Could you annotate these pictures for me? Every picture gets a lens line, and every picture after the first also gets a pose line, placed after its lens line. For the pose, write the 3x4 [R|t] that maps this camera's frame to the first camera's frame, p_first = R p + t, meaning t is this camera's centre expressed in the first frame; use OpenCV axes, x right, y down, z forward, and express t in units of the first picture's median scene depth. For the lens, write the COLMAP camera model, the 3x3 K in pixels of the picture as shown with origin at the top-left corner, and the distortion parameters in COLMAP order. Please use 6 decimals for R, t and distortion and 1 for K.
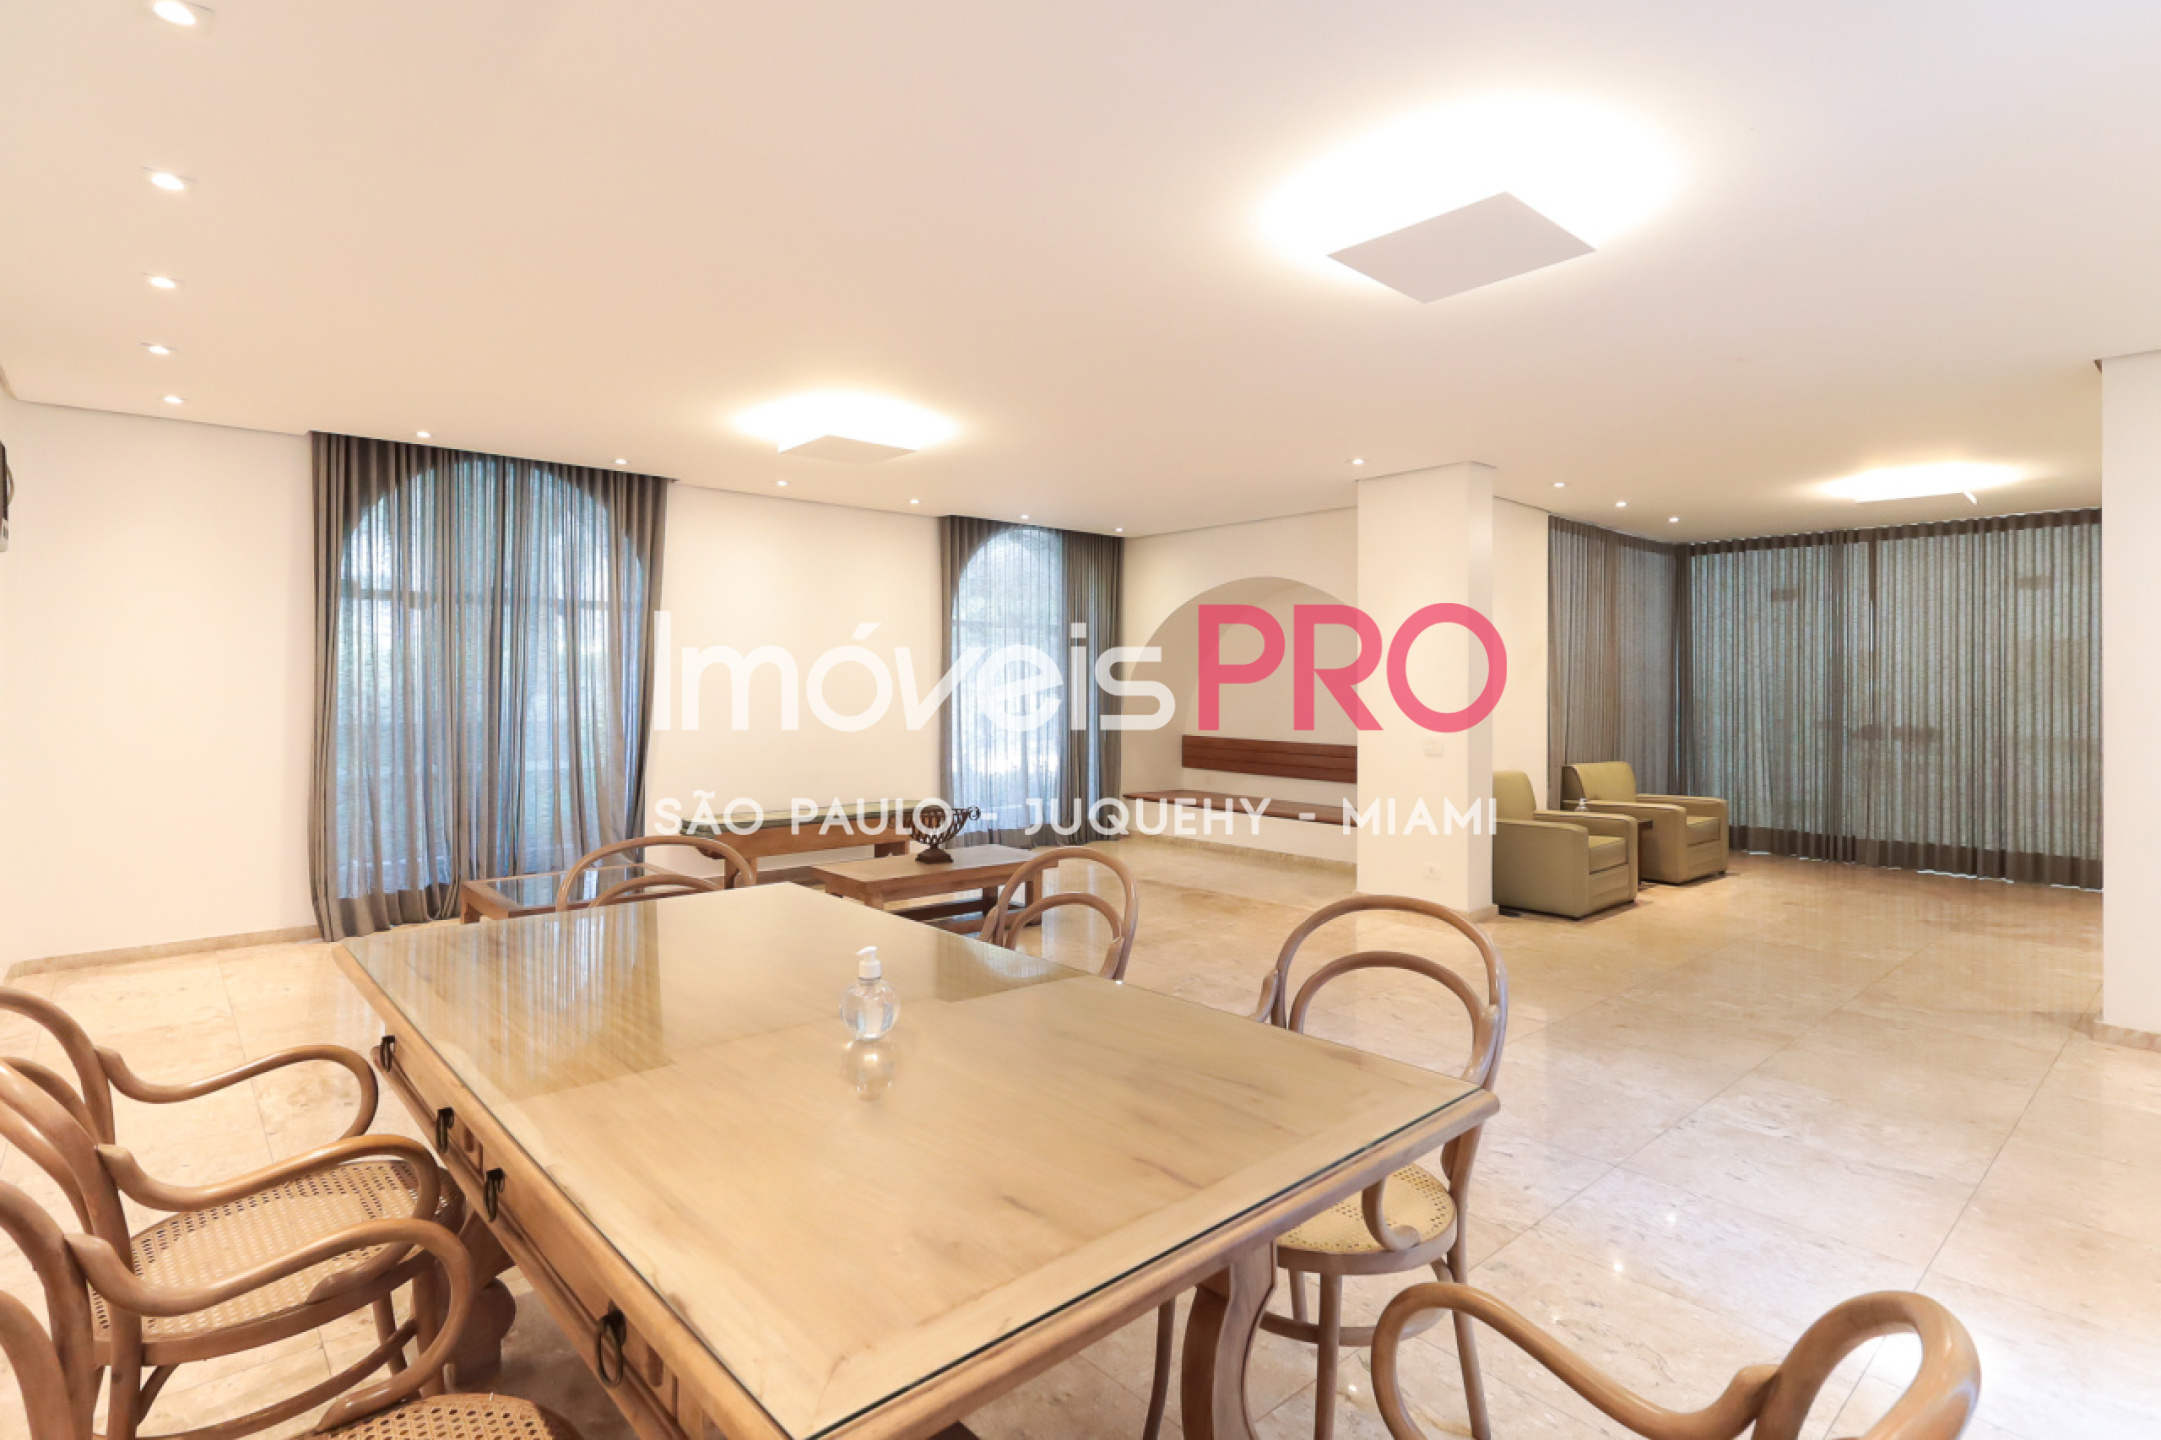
lens RADIAL K [[1061.0, 0, 1078.5], [0, 1061.0, 687.2], [0, 0, 1]] dist [-0.035308, -0.000116]
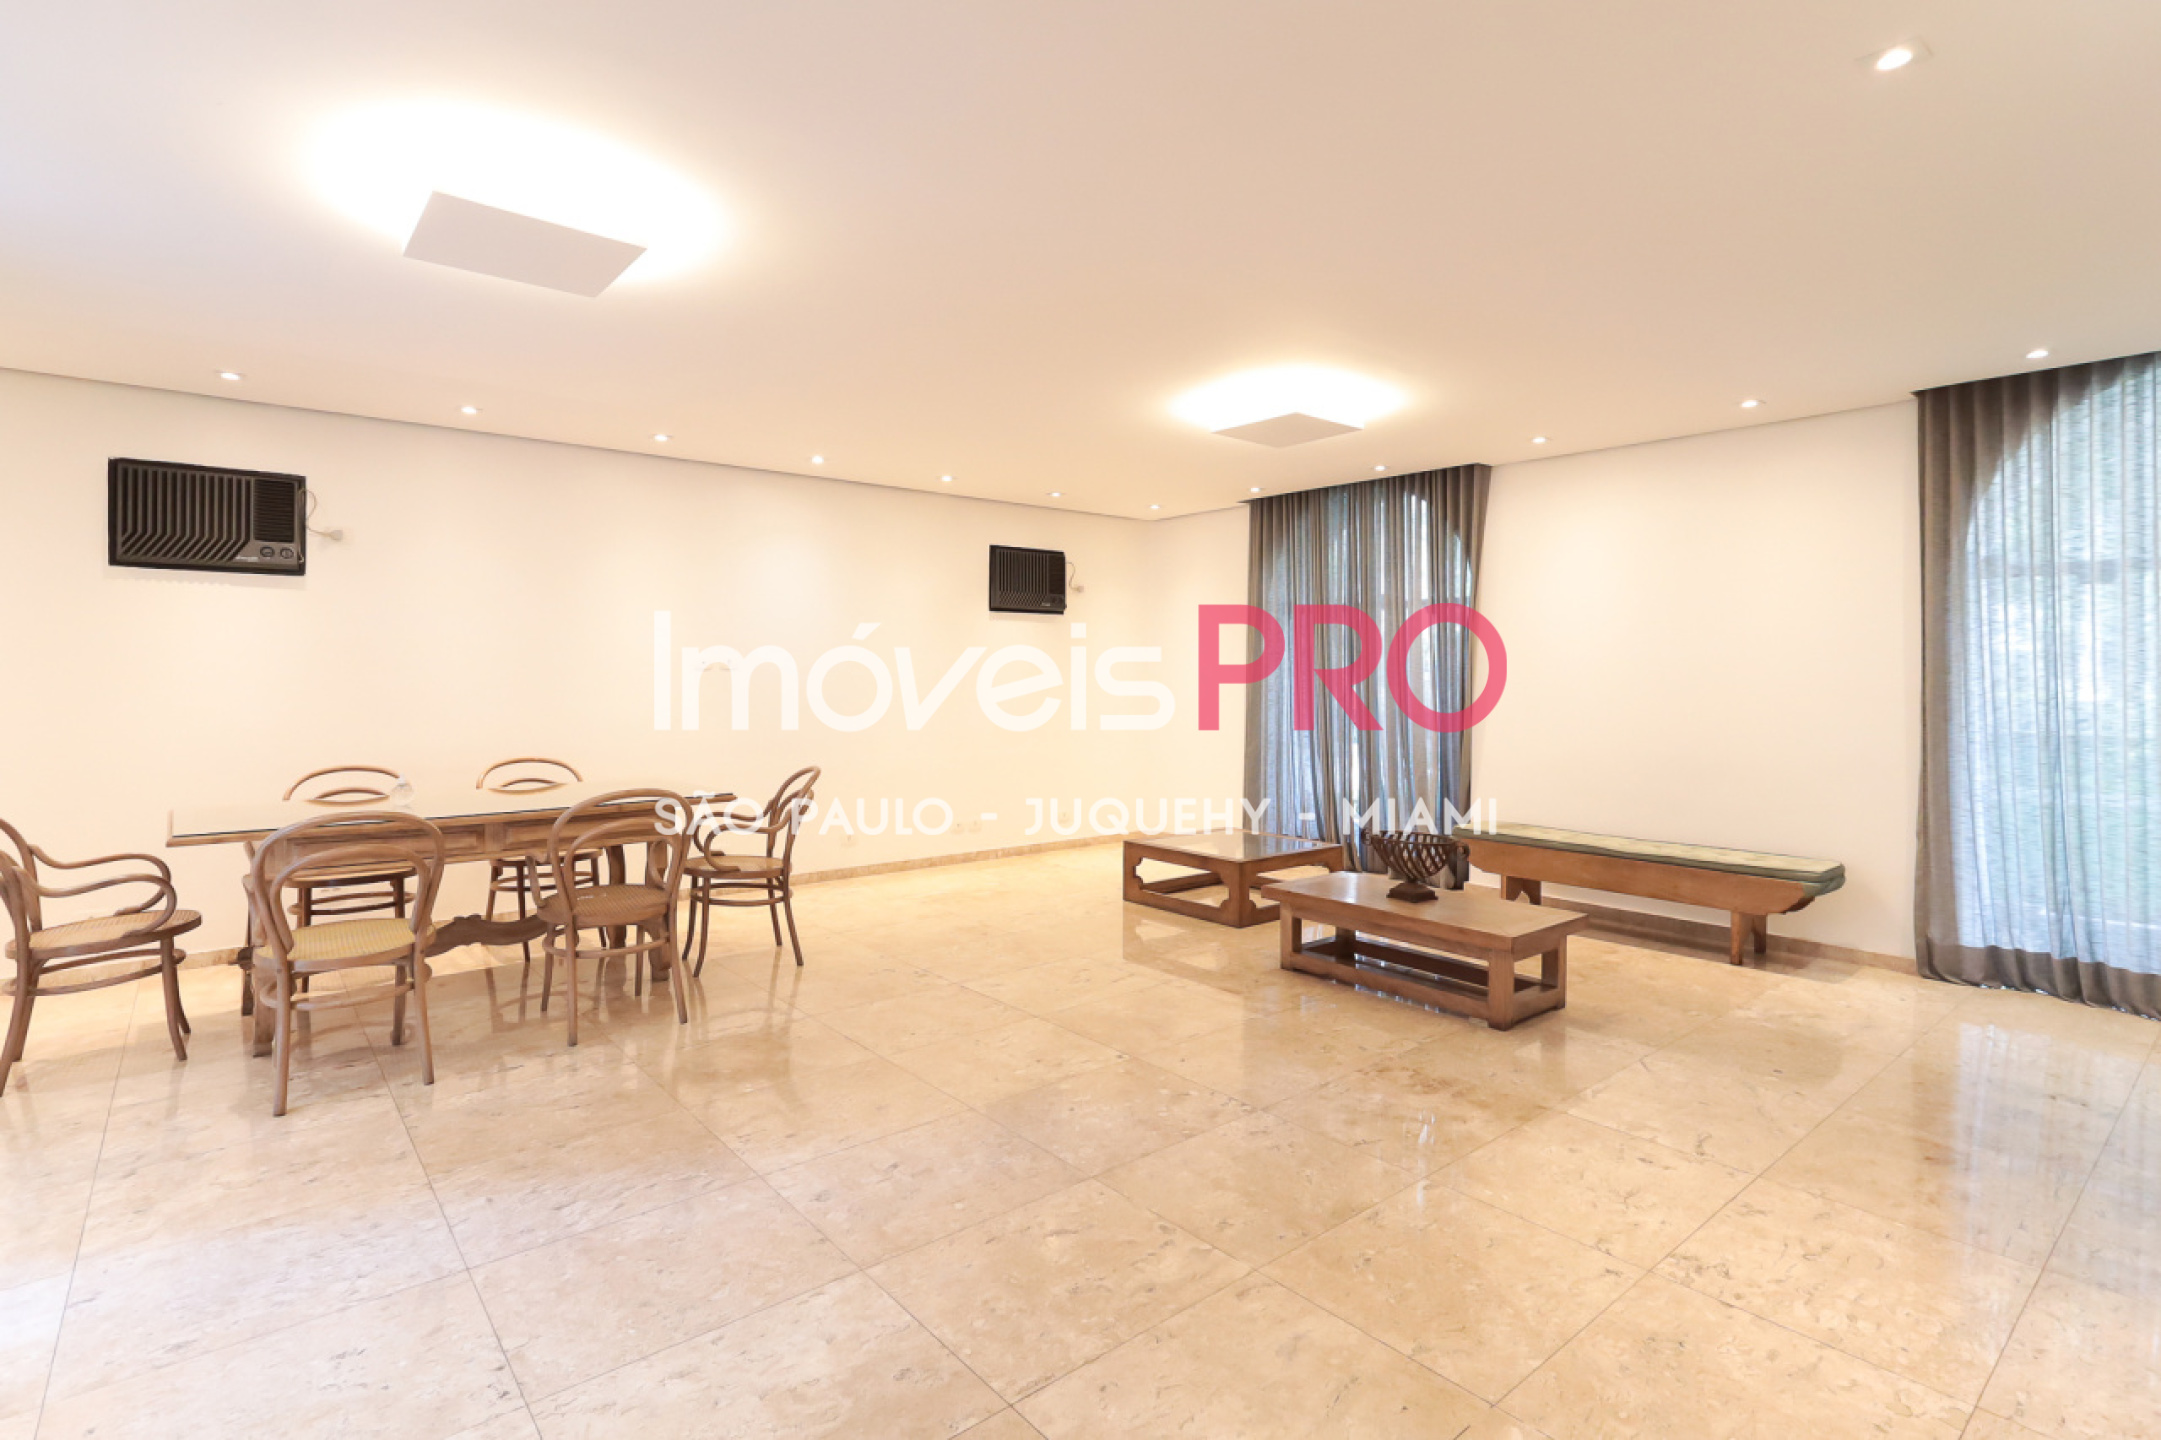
lens RADIAL K [[1070.3, 0, 1078.8], [0, 1070.3, 673.8], [0, 0, 1]] dist [0.000096, 0.000152]
pose [[-0.034899, -0.001732, -0.999389, 1.150399], [0.001307, 0.999998, -0.001779, -0.011312], [0.999390, -0.001368, -0.034897, 1.291088]]
